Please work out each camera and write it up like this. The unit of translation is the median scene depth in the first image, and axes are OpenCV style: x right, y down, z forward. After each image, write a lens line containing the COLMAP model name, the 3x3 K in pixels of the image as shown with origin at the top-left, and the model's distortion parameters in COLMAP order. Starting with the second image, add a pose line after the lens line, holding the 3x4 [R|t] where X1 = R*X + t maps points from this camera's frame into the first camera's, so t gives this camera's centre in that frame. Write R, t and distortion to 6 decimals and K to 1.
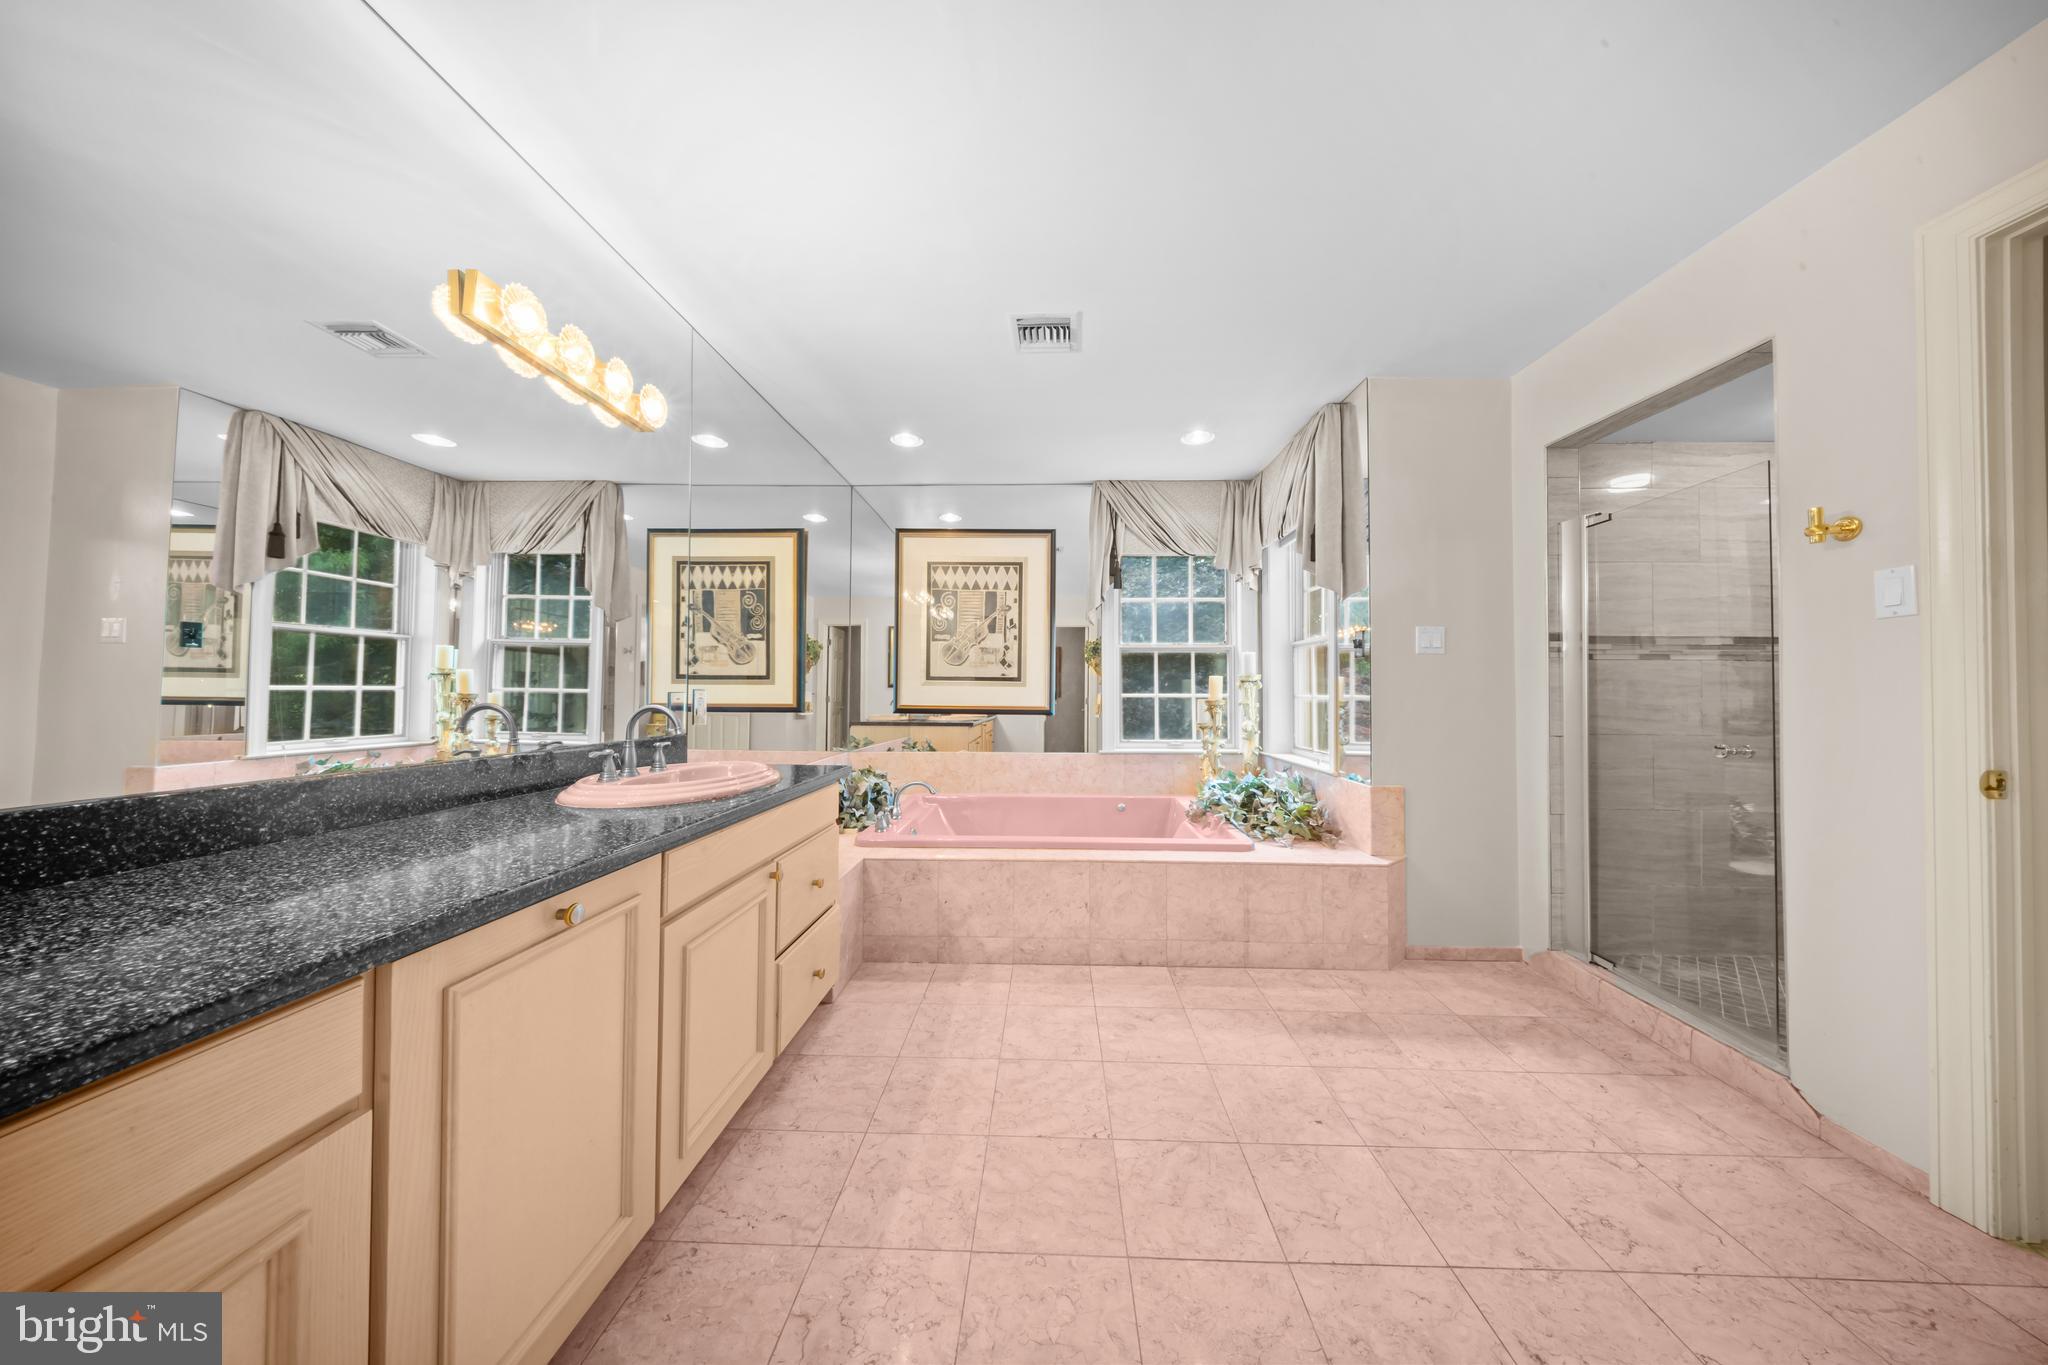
lens RADIAL K [[610.0, 0, 1026.9], [0, 610.0, 684.7], [0, 0, 1]] dist [-0.001313, -0.000143]
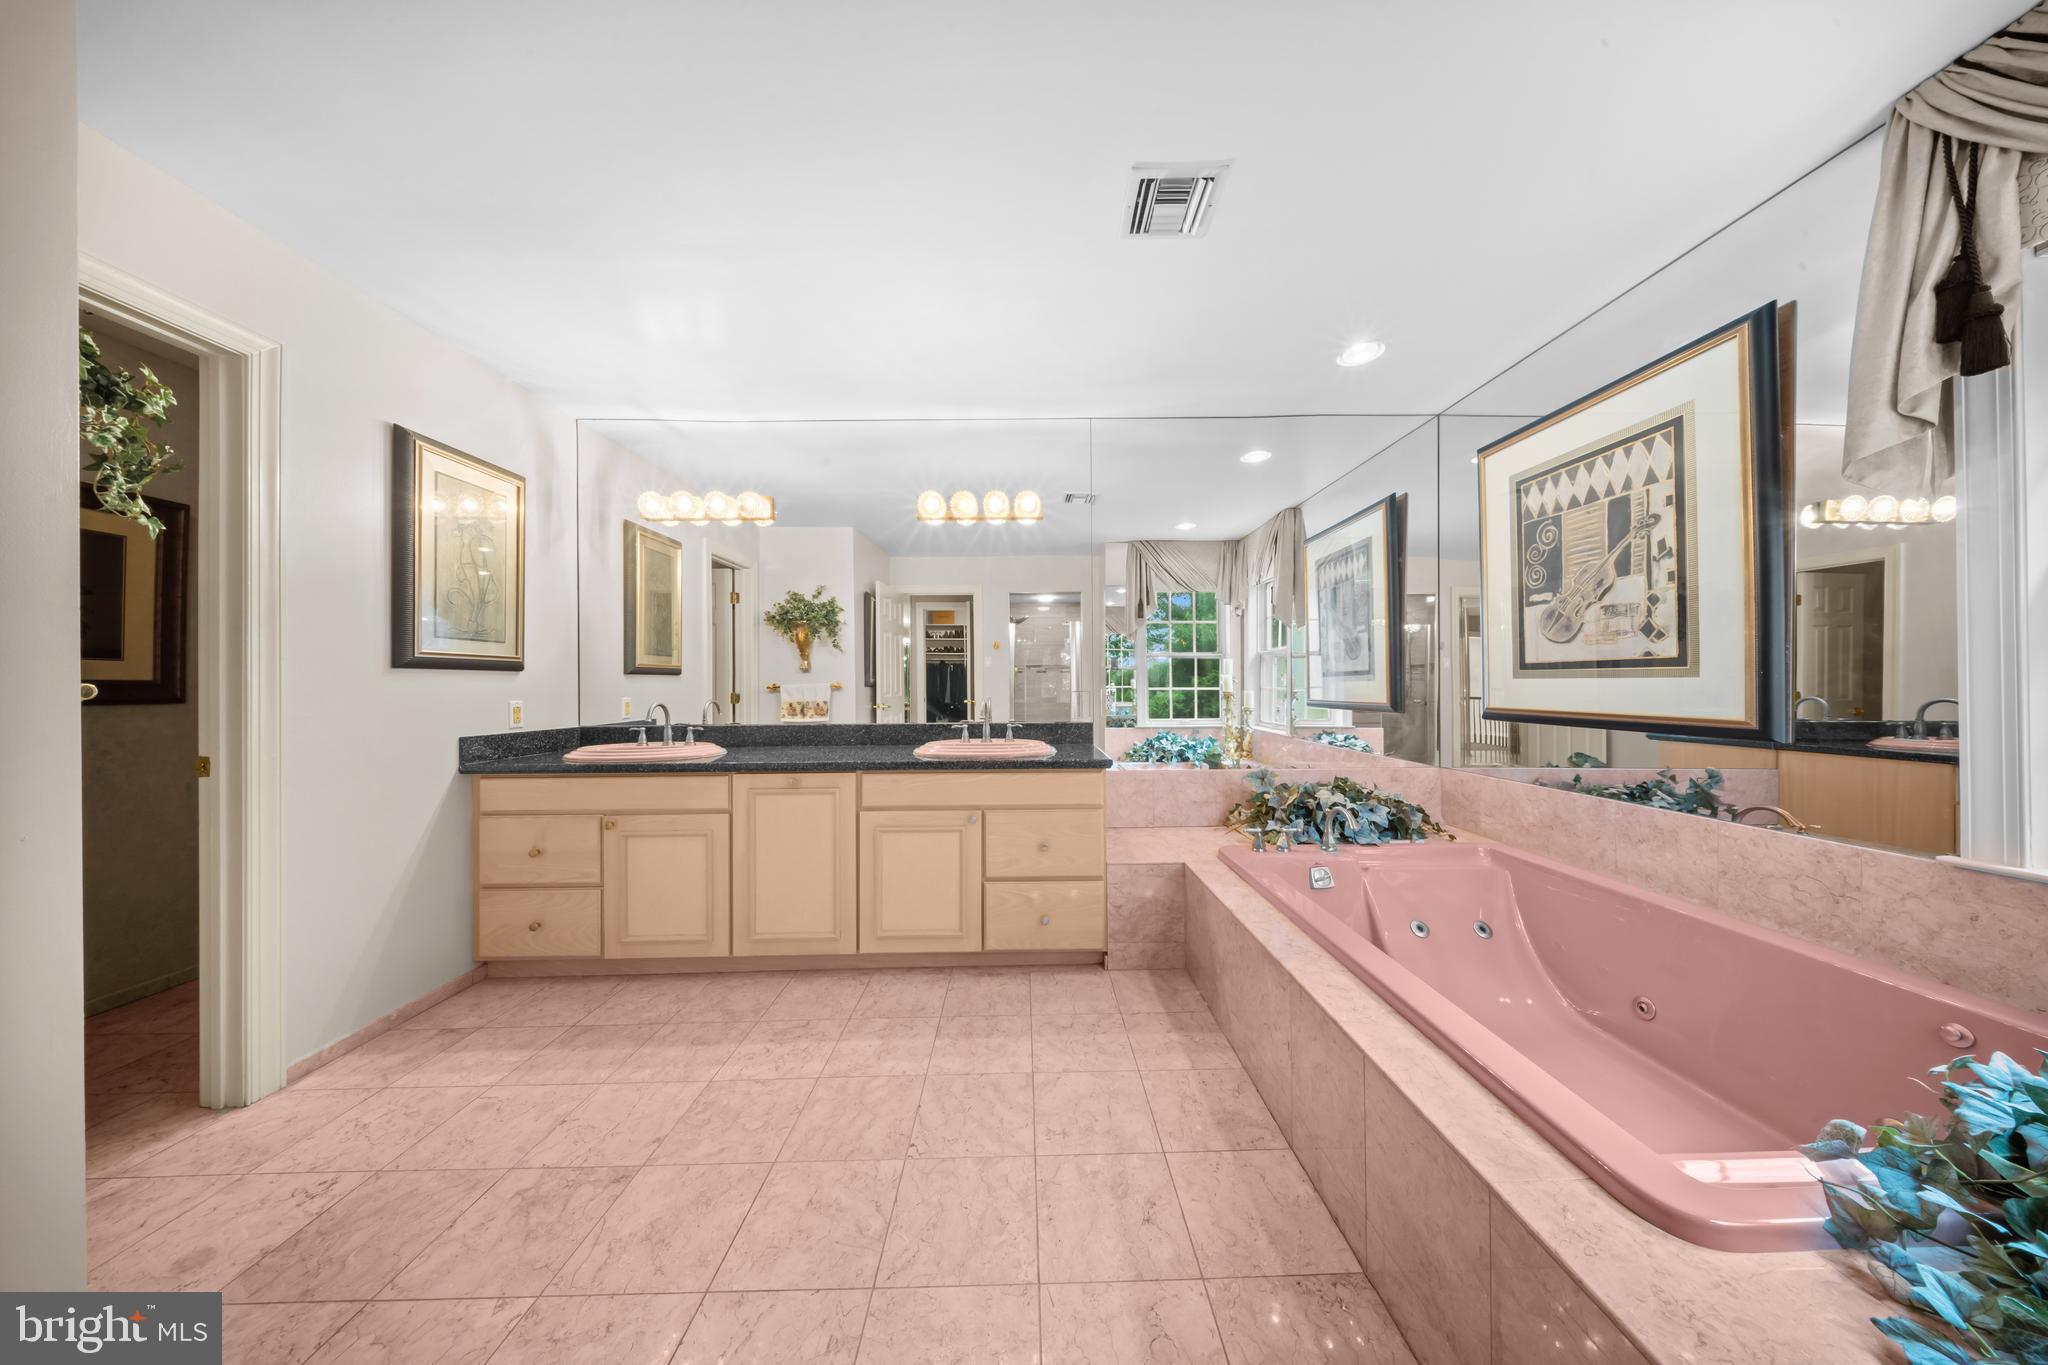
lens RADIAL K [[610.0, 0, 1026.9], [0, 610.0, 684.7], [0, 0, 1]] dist [-0.001313, -0.000143]
pose [[0.038081, -0.012455, -0.999197, 0.445202], [0.013963, 0.999831, -0.011931, 0.008091], [0.999177, -0.013498, 0.038249, 0.467613]]
